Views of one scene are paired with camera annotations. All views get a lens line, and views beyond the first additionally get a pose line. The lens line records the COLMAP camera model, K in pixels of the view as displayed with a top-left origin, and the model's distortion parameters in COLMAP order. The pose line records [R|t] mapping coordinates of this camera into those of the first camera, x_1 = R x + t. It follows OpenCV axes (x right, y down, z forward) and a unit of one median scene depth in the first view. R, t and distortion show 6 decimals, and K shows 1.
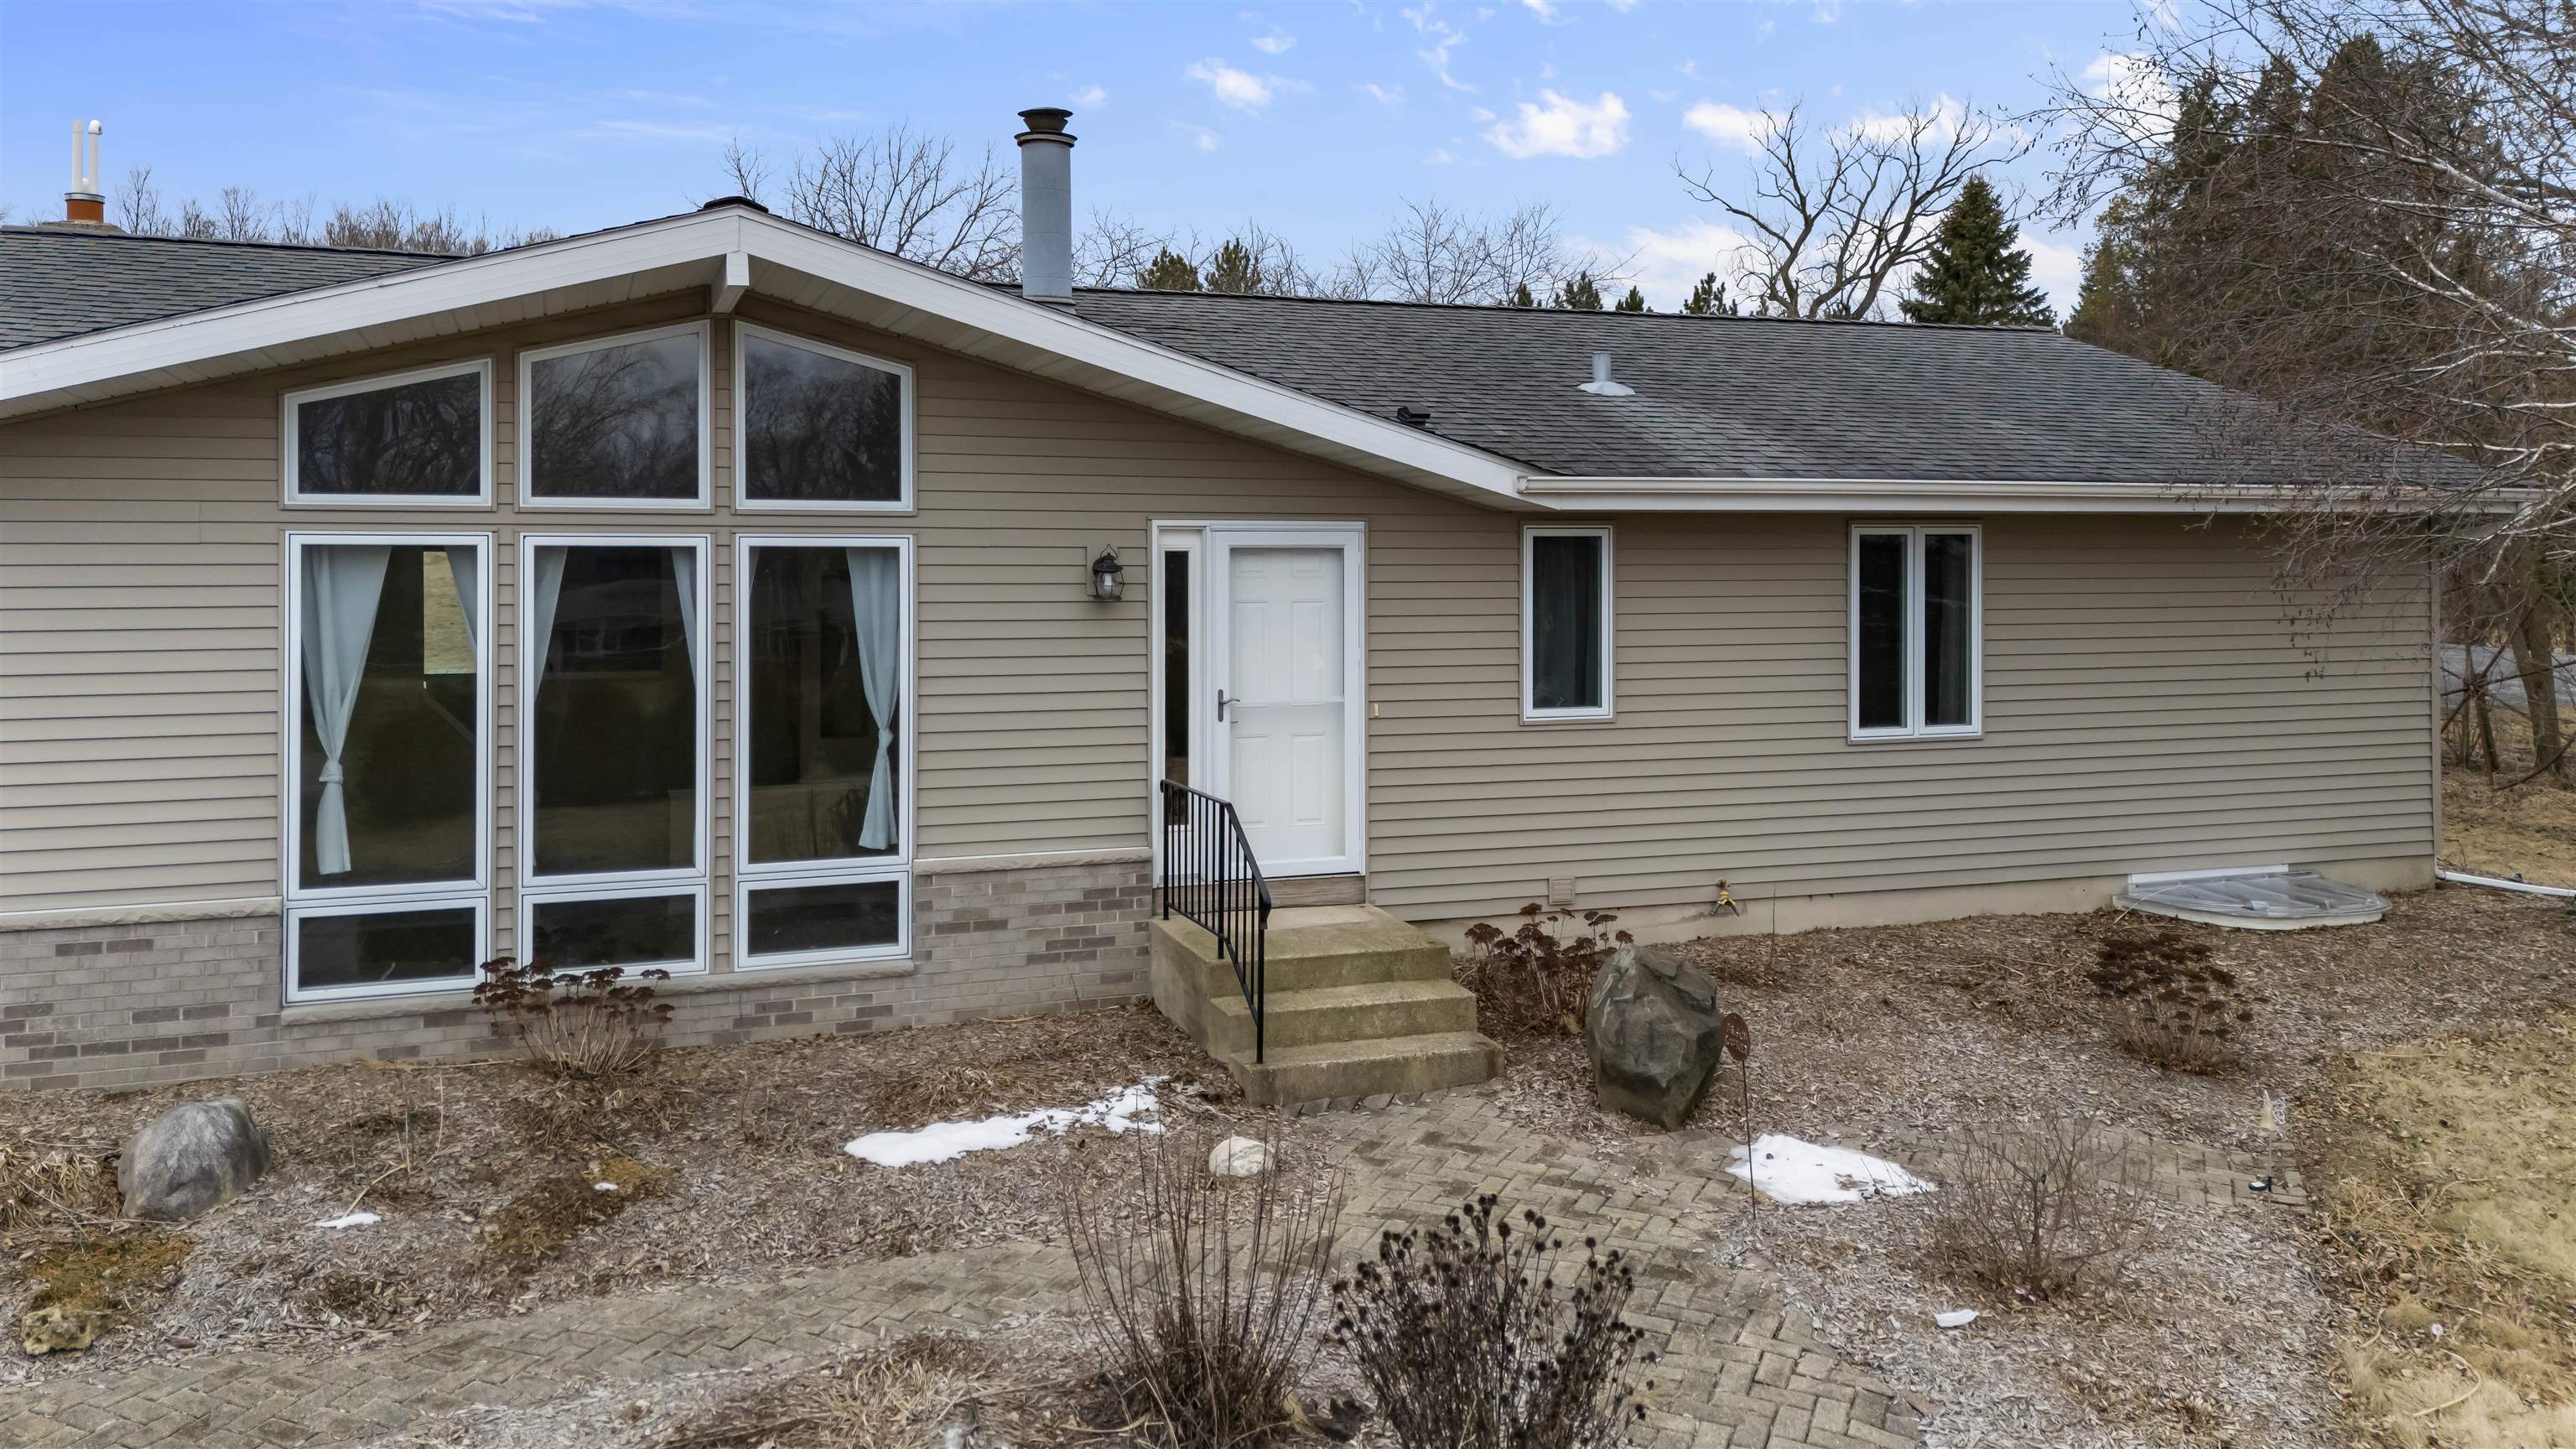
lens RADIAL K [[1960.4, 0, 1299.7], [0, 1960.4, 557.5], [0, 0, 1]] dist [0.062507, -0.041771]
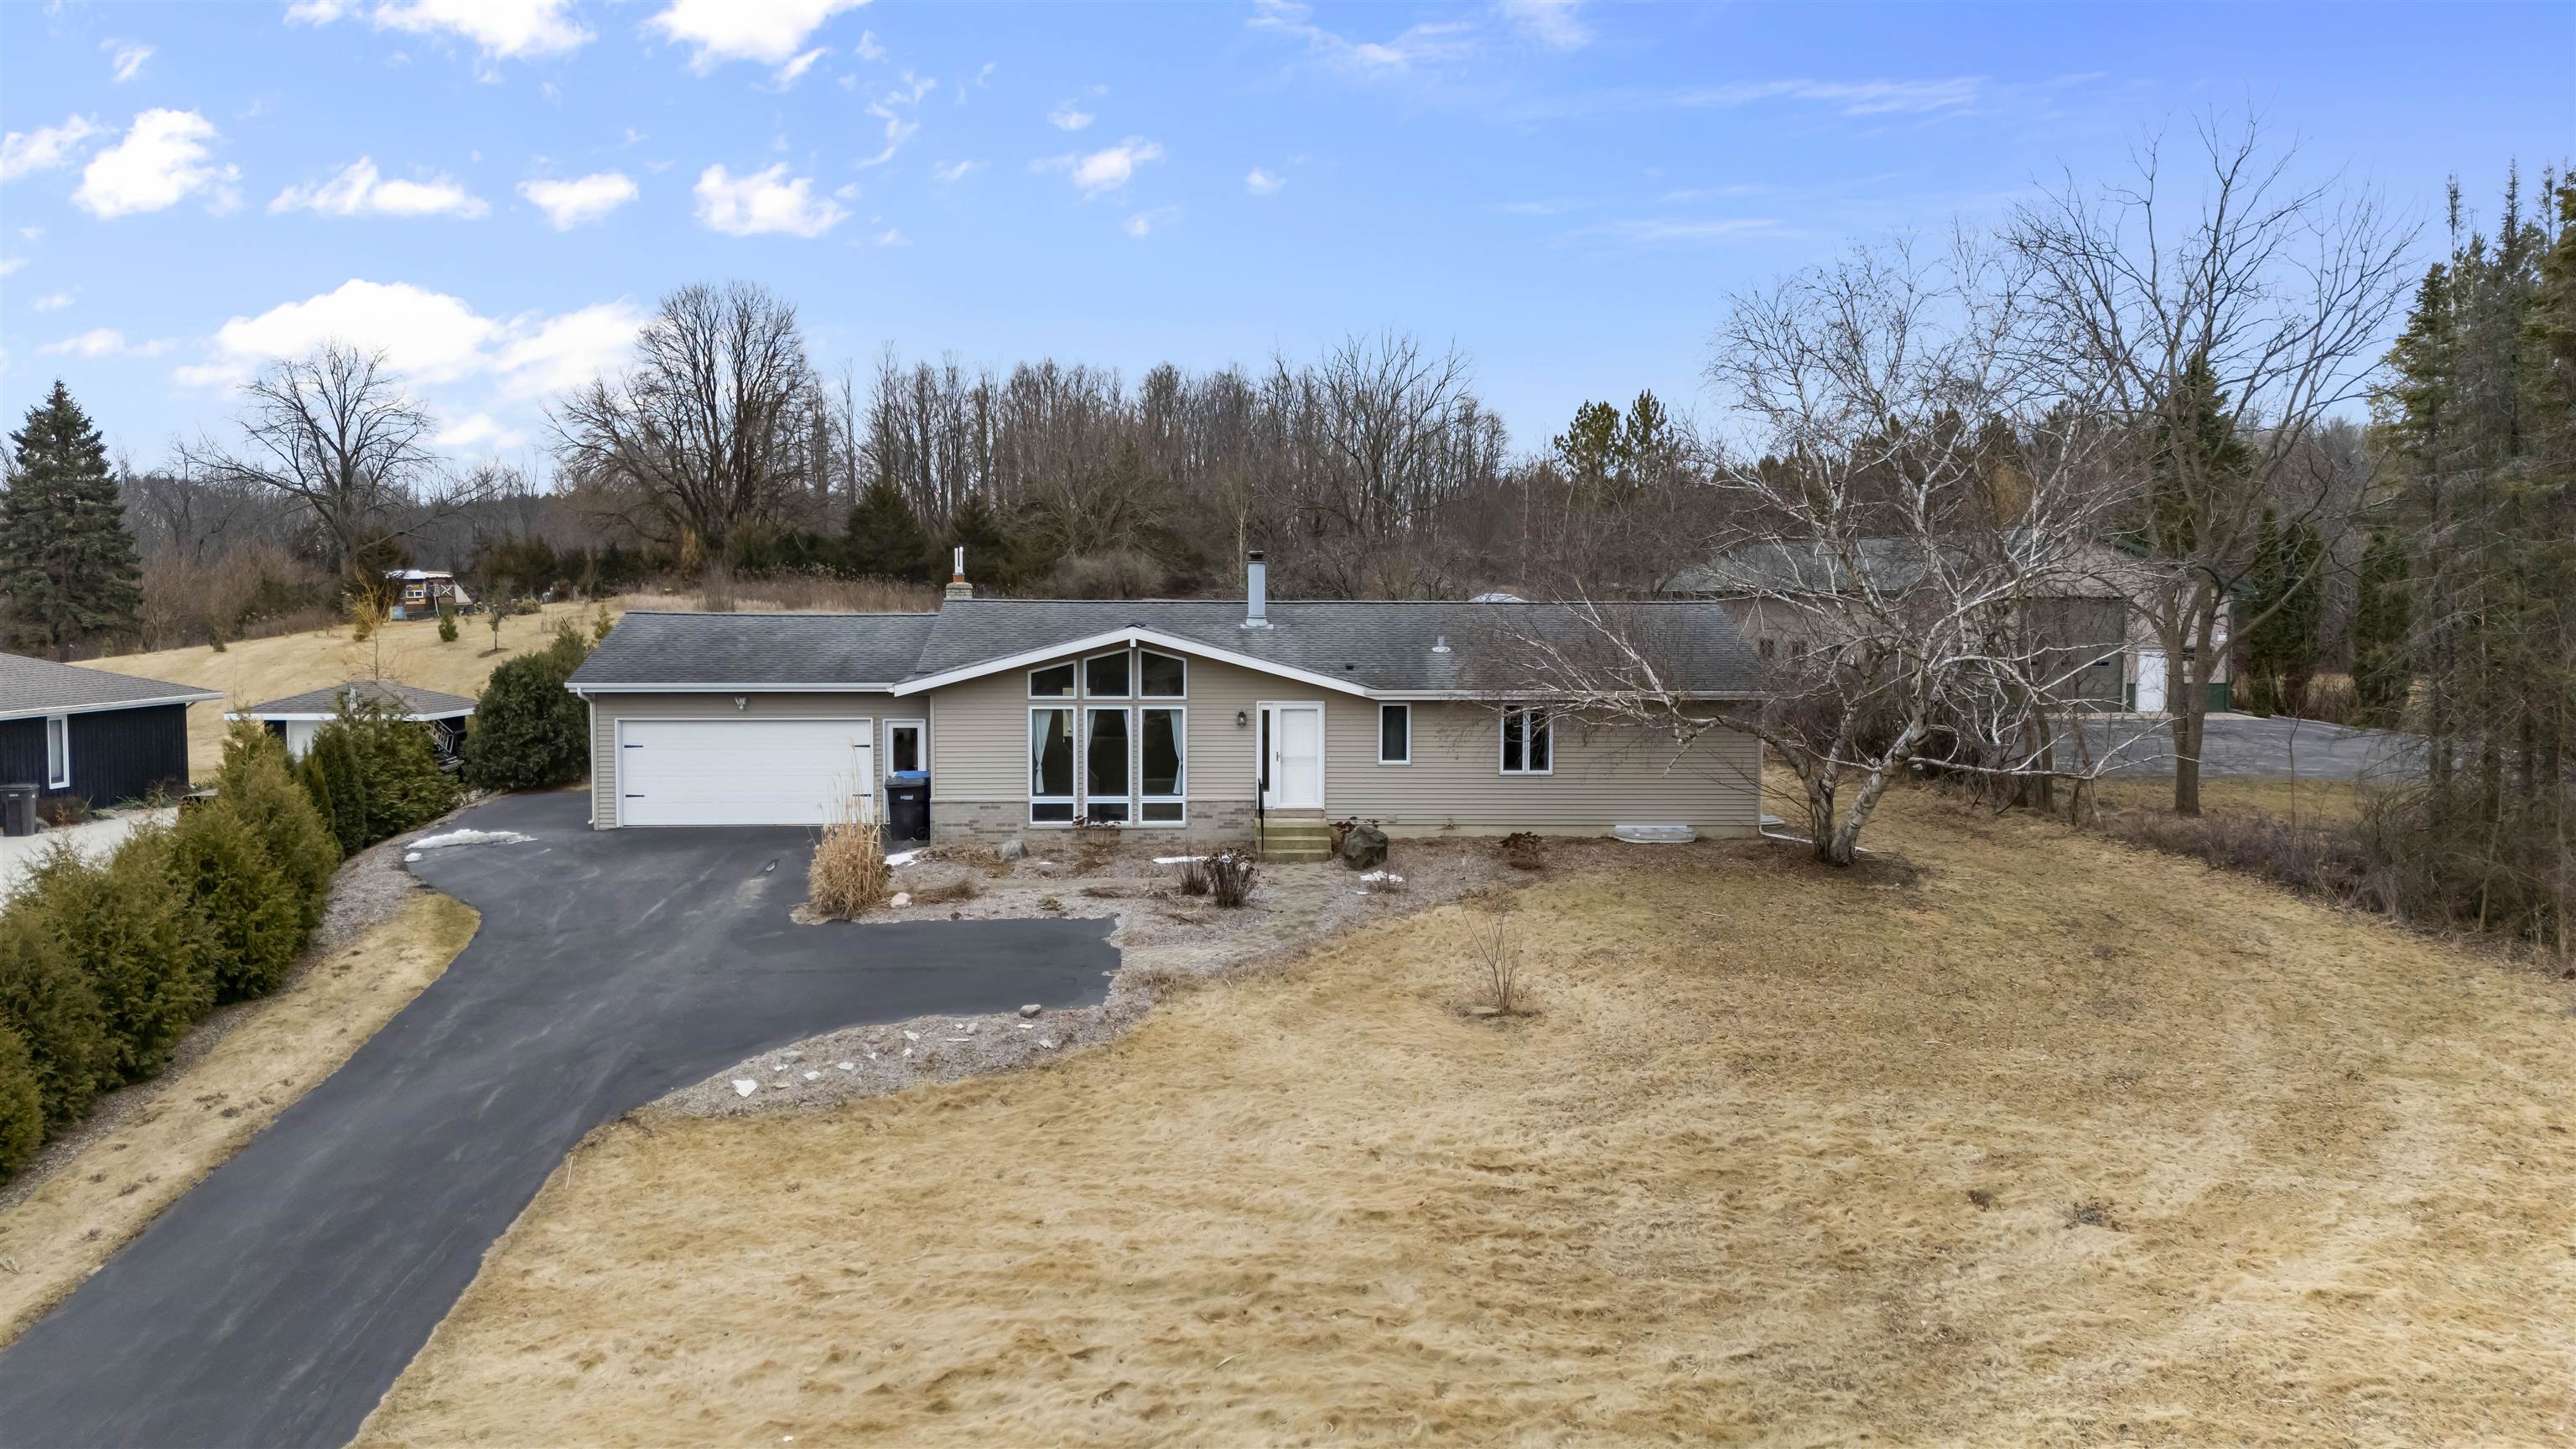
lens RADIAL K [[1918.5, 0, 1288.0], [0, 1918.5, 724.5], [0, 0, 1]] dist [0.031750, -0.009903]
pose [[0.953073, 0.025958, -0.301626, 1.047399], [-0.006158, 0.997774, 0.066408, -0.213710], [0.302678, -0.061434, 0.951111, -2.290314]]
